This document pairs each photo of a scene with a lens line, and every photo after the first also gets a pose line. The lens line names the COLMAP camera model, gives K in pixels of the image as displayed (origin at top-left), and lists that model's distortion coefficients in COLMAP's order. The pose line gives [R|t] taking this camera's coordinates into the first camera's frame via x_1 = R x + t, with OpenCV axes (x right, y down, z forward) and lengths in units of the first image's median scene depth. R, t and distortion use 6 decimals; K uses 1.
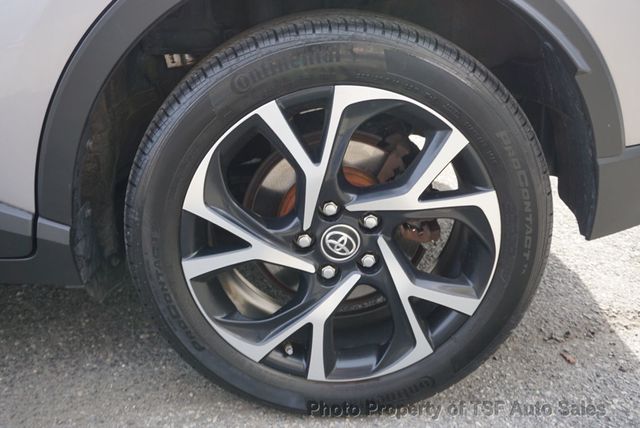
lens RADIAL K [[687.9, 0, 320.0], [0, 687.9, 214.0], [0, 0, 1]] dist [0.001298, 0.013879]
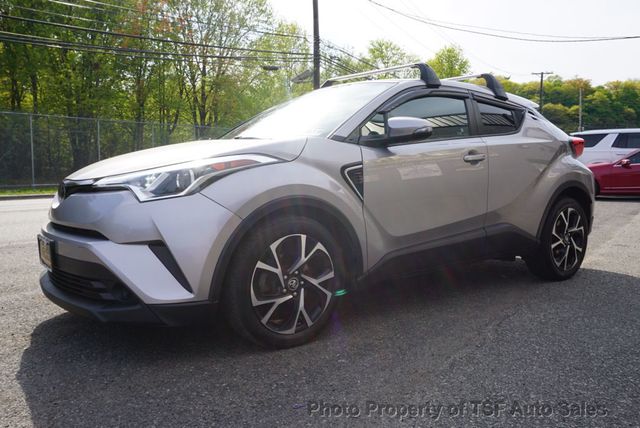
lens RADIAL K [[547.4, 0, 320.0], [0, 547.4, 214.0], [0, 0, 1]] dist [-0.005220, -0.001667]
pose [[0.820358, -0.060046, 0.568690, -3.811737], [0.230958, 0.944546, -0.233434, 0.393725], [-0.523137, 0.322843, 0.788733, -1.322991]]
